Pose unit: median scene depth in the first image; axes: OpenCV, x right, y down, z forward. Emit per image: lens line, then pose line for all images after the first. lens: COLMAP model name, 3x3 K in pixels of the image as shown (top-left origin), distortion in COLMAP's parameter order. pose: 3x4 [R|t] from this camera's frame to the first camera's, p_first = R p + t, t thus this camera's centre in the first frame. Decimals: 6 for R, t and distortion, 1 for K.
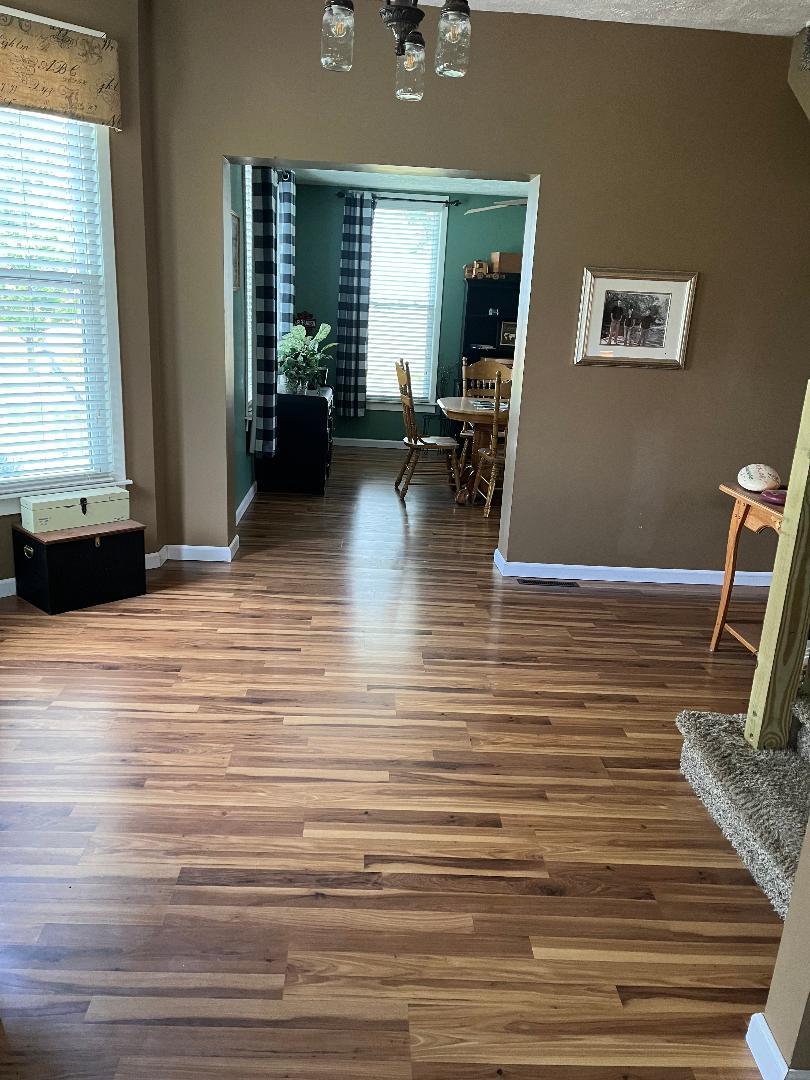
lens RADIAL K [[817.4, 0, 396.3], [0, 817.4, 548.6], [0, 0, 1]] dist [0.071437, -0.090299]
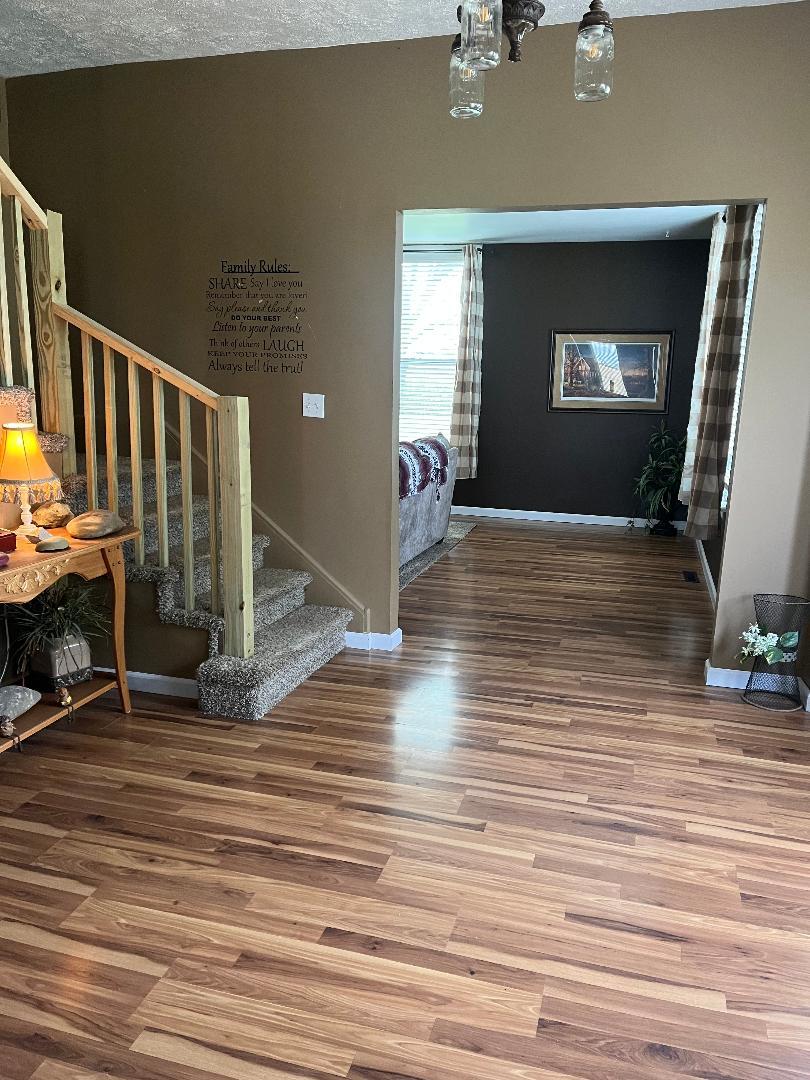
lens RADIAL K [[817.4, 0, 396.3], [0, 817.4, 548.6], [0, 0, 1]] dist [0.071437, -0.090299]
pose [[-0.941375, -0.138536, 0.307606, -0.176800], [0.024370, 0.881490, 0.471574, -0.489956], [-0.336481, 0.451424, -0.826436, 1.680078]]
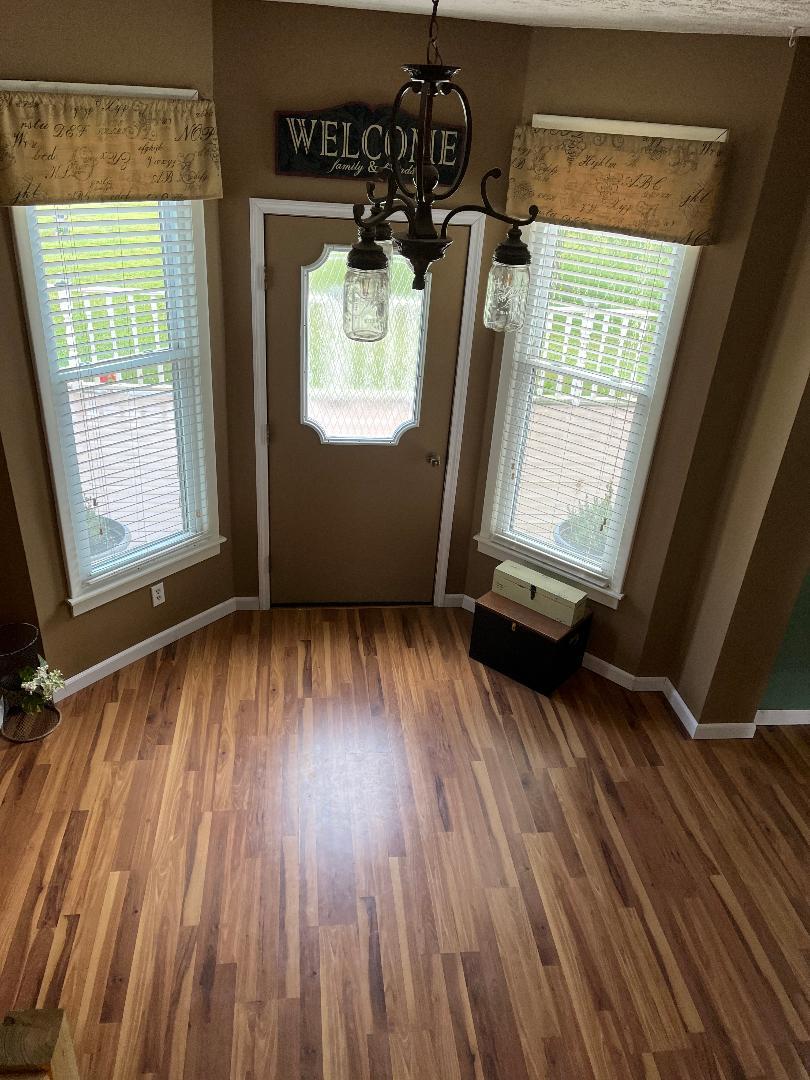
lens RADIAL K [[817.4, 0, 396.3], [0, 817.4, 548.6], [0, 0, 1]] dist [0.071437, -0.090299]
pose [[0.079225, 0.453023, -0.887972, 0.672002], [-0.329543, 0.852592, 0.405571, -0.609619], [0.940811, 0.260493, 0.216838, 0.766460]]
